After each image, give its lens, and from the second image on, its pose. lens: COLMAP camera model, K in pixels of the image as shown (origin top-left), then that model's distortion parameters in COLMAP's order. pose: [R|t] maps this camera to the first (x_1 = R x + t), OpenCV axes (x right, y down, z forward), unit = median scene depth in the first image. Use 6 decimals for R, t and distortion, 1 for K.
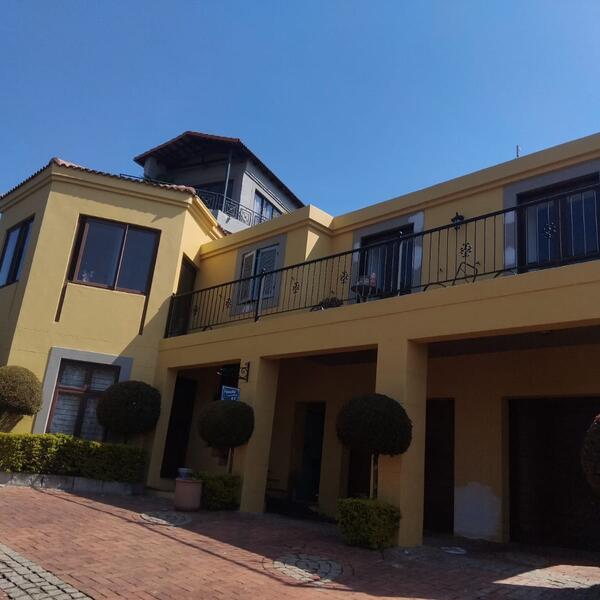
lens RADIAL K [[596.6, 0, 300.0], [0, 596.6, 300.0], [0, 0, 1]] dist [0.161576, -0.281876]
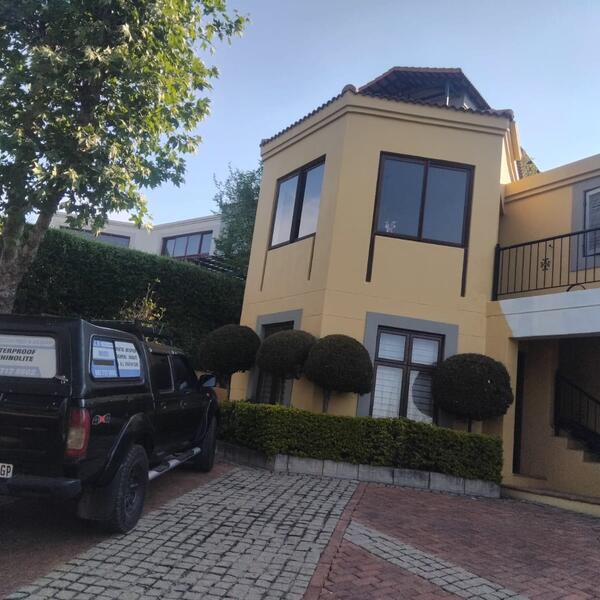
lens RADIAL K [[596.6, 0, 300.0], [0, 596.6, 300.0], [0, 0, 1]] dist [0.161576, -0.281876]
pose [[0.983782, -0.011561, -0.178997, -0.339283], [0.022683, 0.997928, 0.060212, 0.008707], [0.177930, -0.063296, 0.982005, 0.167540]]
